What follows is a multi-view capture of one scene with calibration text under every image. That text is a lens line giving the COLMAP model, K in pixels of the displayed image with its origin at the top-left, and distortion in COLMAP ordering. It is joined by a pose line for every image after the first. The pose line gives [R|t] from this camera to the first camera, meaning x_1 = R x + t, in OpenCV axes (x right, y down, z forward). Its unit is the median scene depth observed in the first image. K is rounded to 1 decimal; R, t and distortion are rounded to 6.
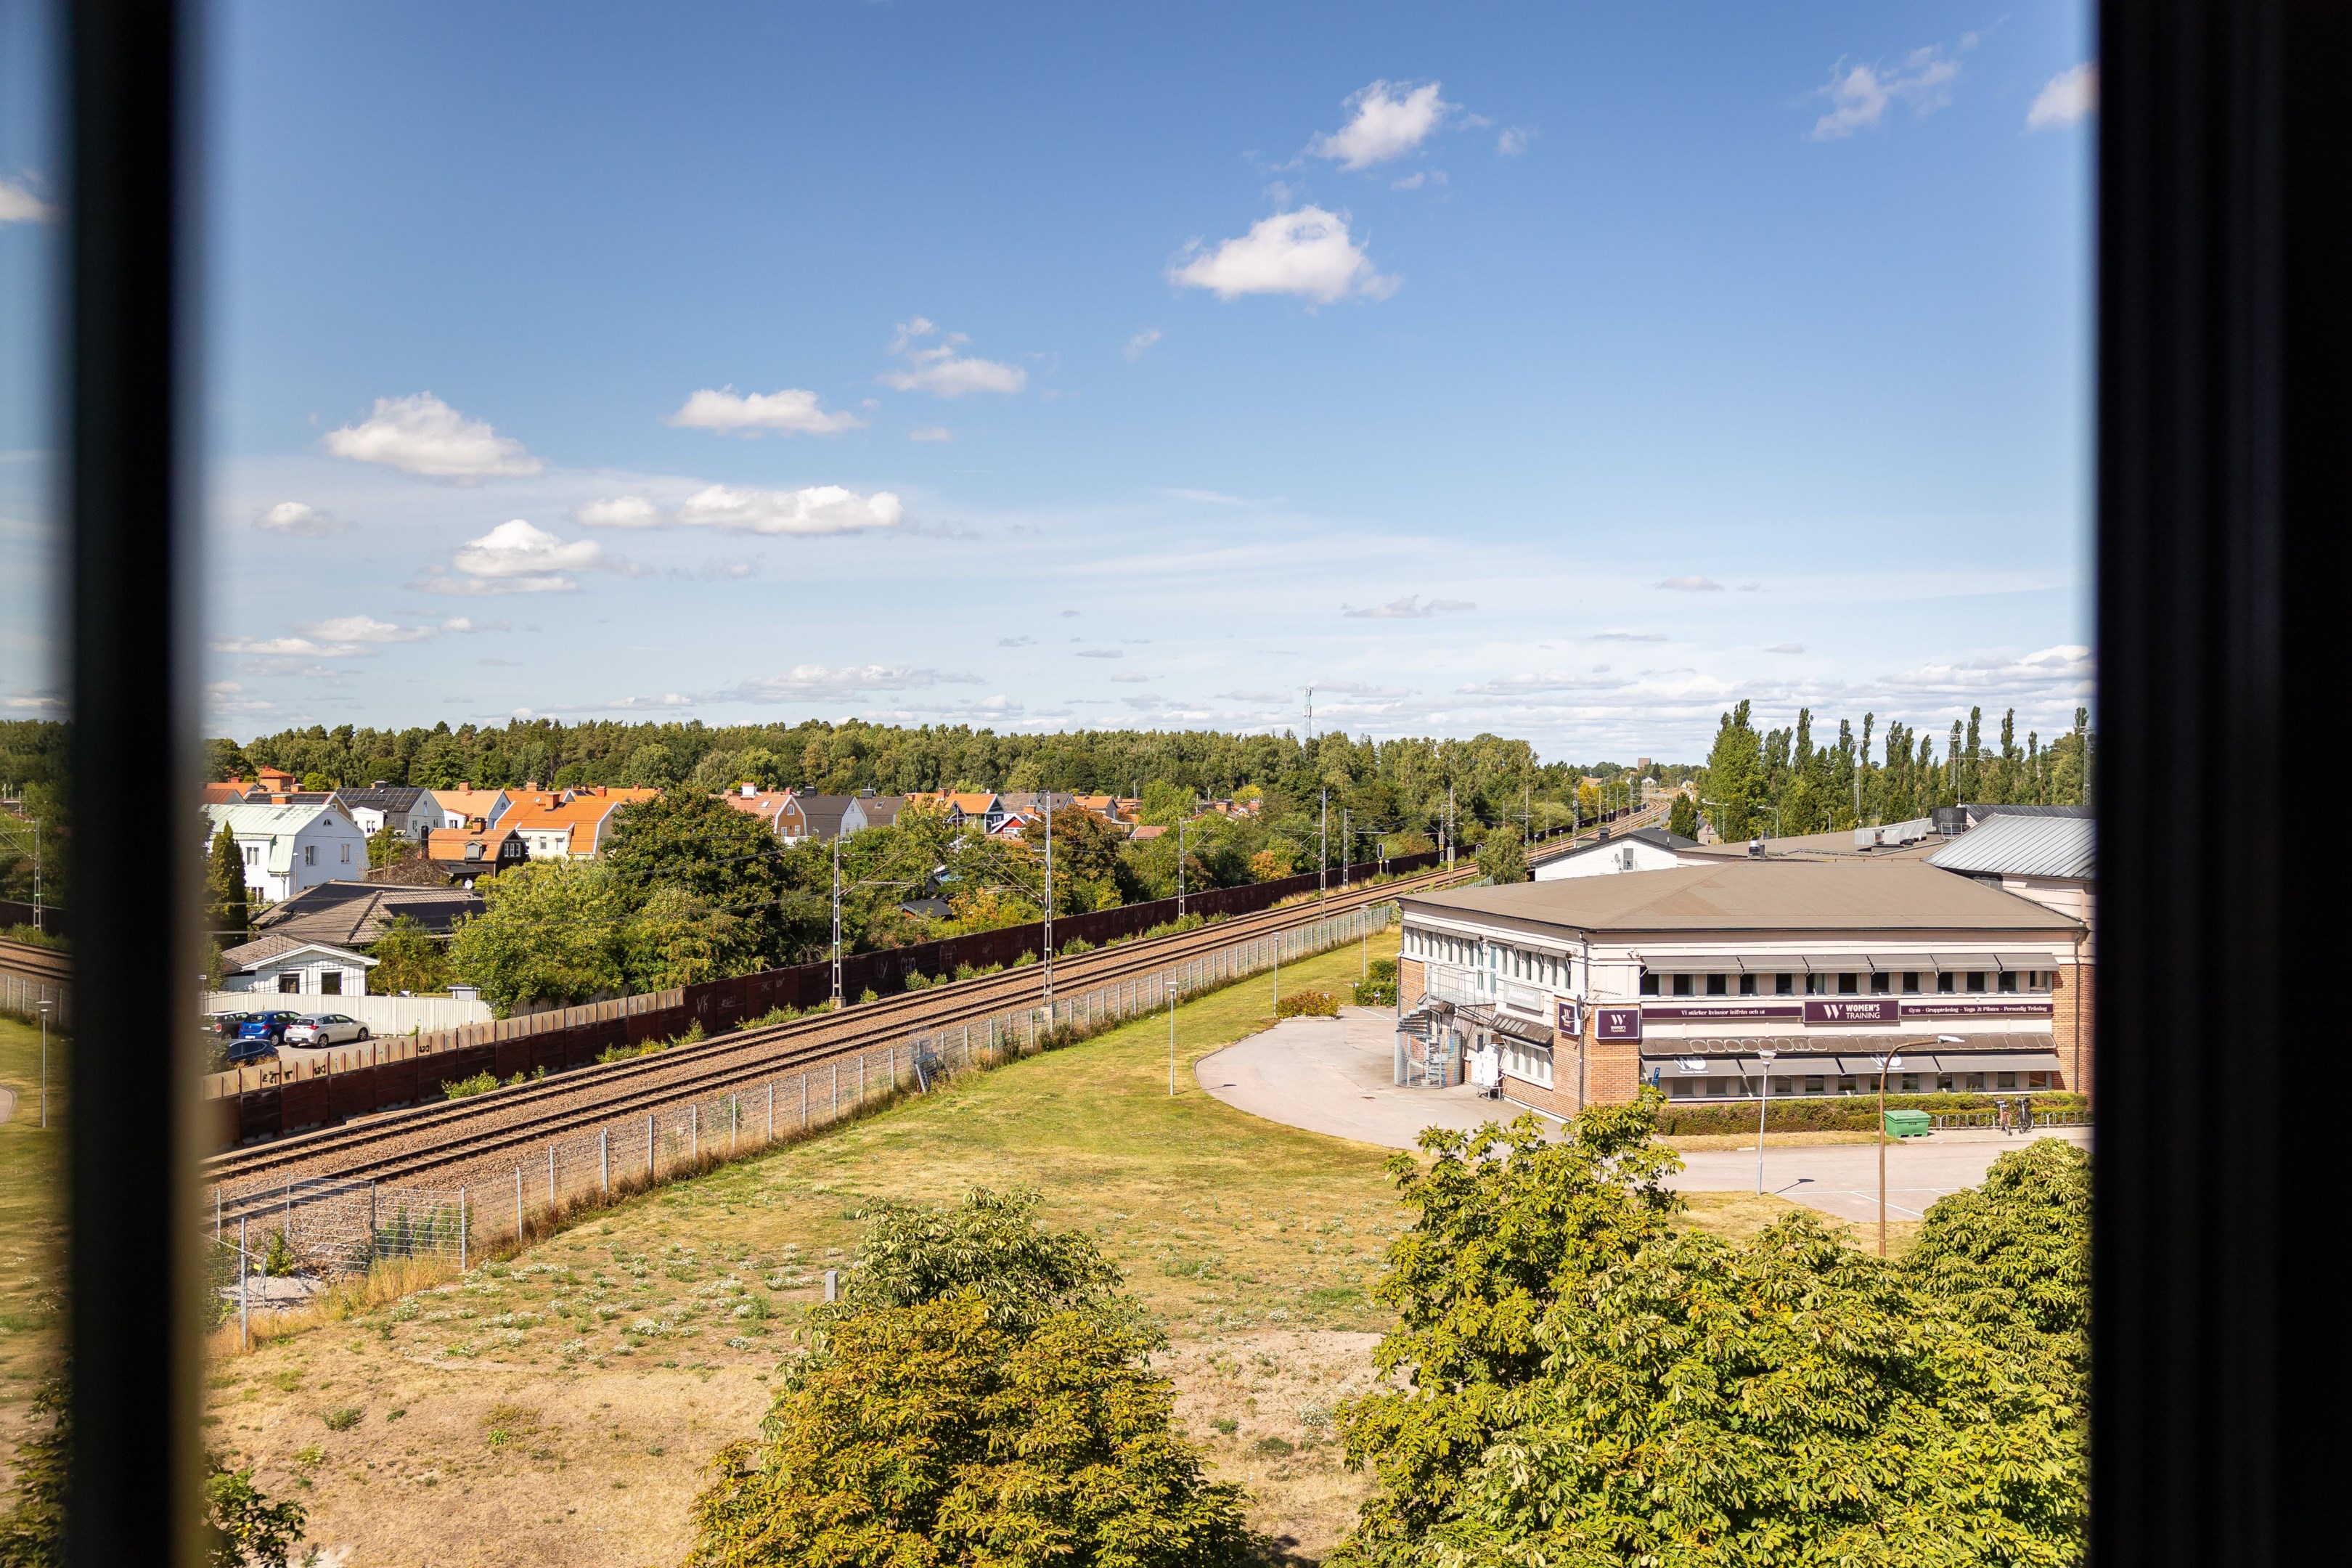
lens RADIAL K [[2268.6, 0, 1184.1], [0, 2268.6, 783.7], [0, 0, 1]] dist [0.002230, 0.000000]
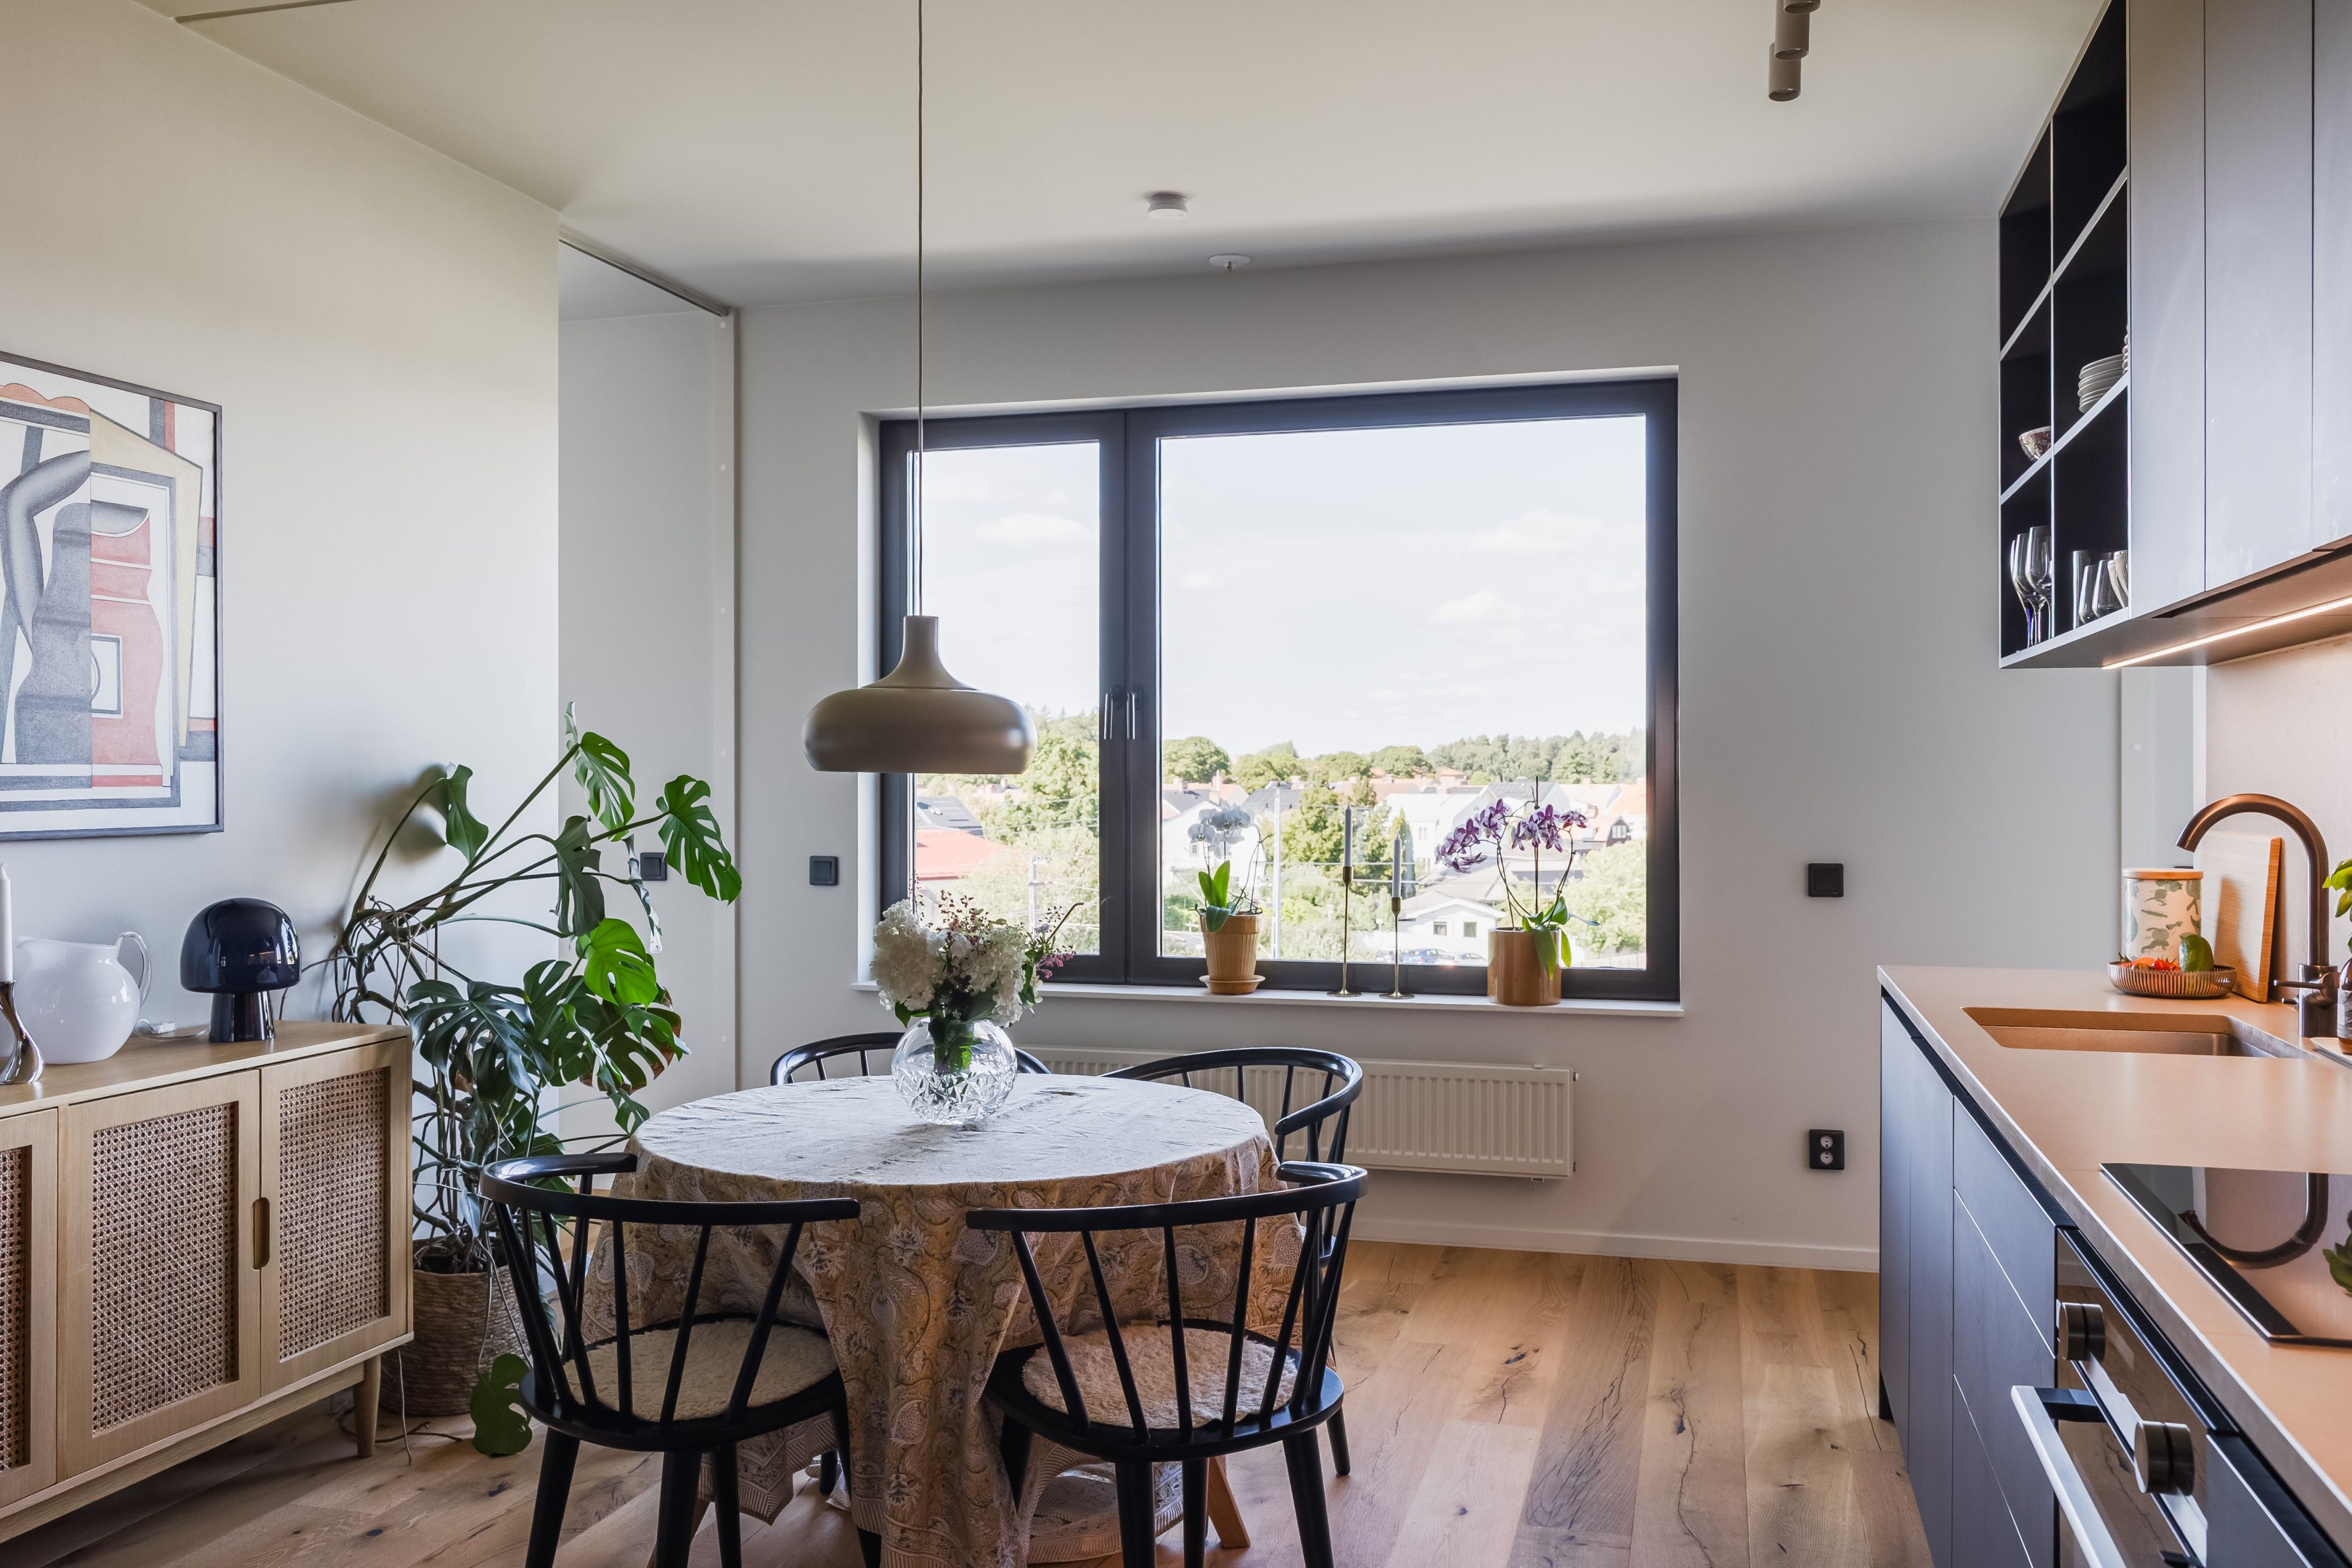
lens RADIAL K [[1900.6, 0, 1183.5], [0, 1900.6, 785.4], [0, 0, 1]] dist [-0.026275, 0.033872]
pose [[0.865367, -0.002134, -0.501133, 0.029362], [0.003443, 0.999993, 0.001689, 0.001977], [0.501126, -0.003187, 0.865368, -0.032110]]
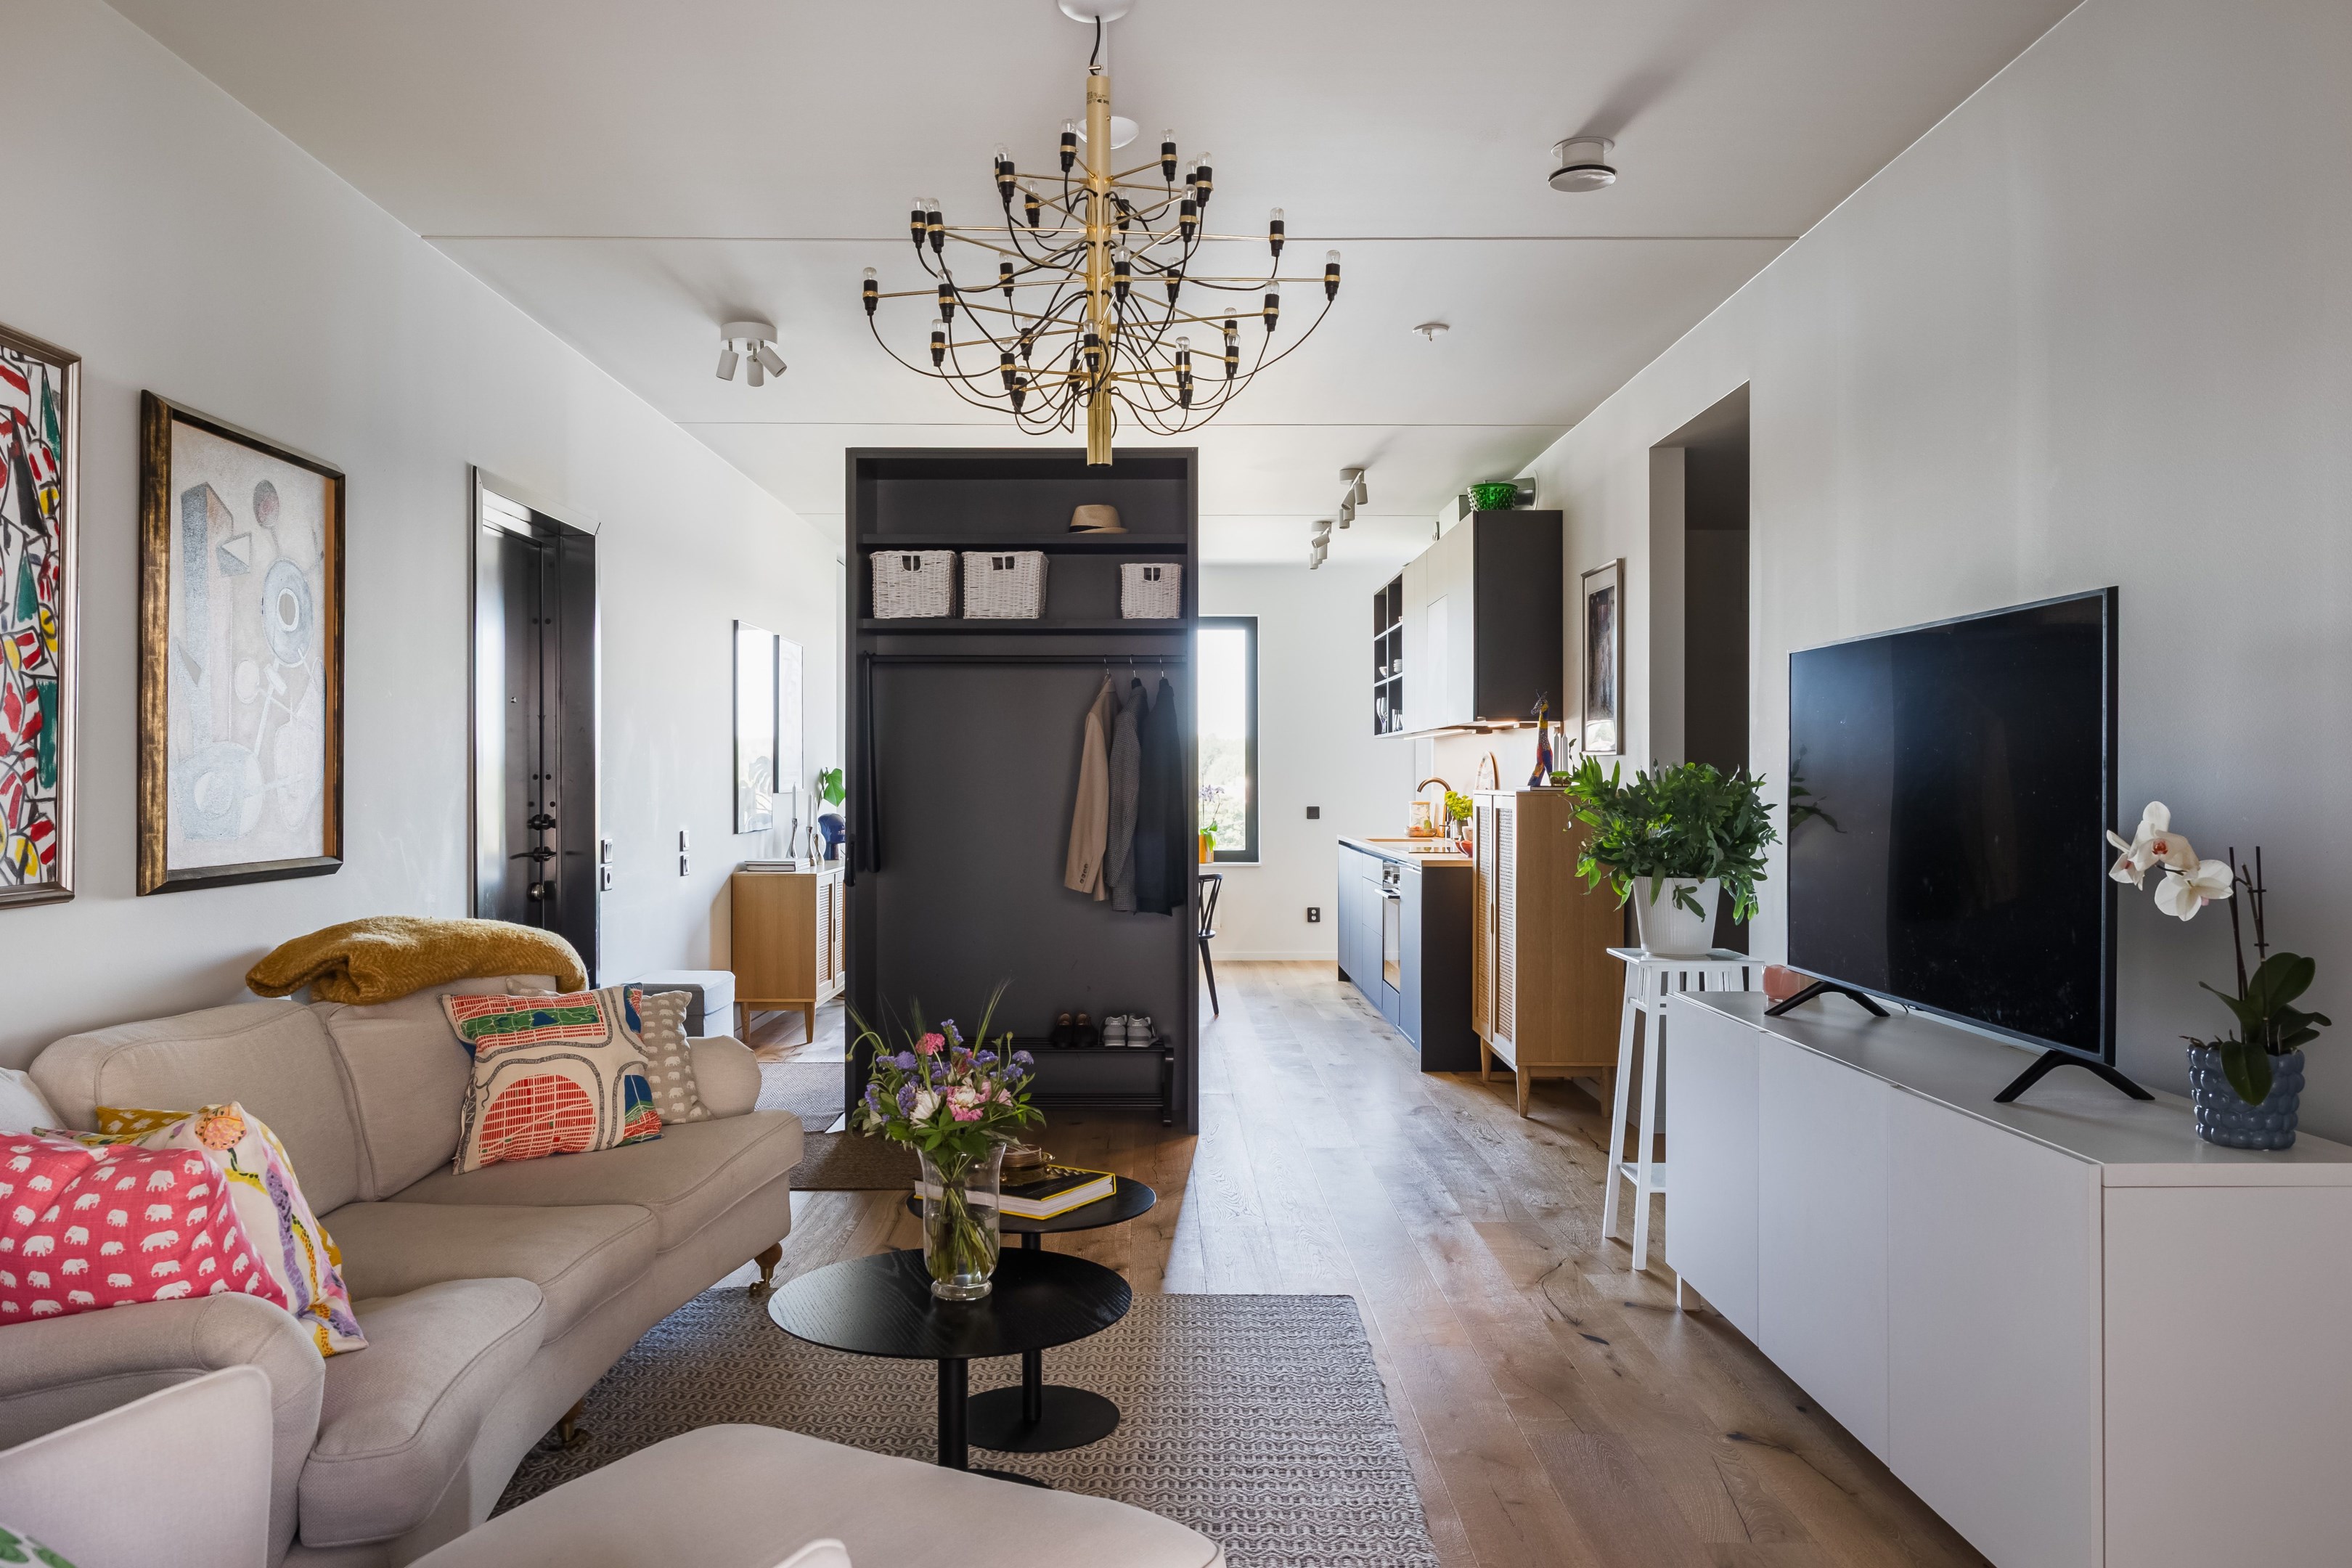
lens RADIAL K [[1697.2, 0, 1179.1], [0, 1697.2, 787.6], [0, 0, 1]] dist [0.011567, 0.004308]
pose [[0.971483, 0.000202, -0.237108, 0.038925], [0.000800, 0.999991, 0.004132, 0.002422], [0.237107, -0.004204, 0.971474, -0.105324]]
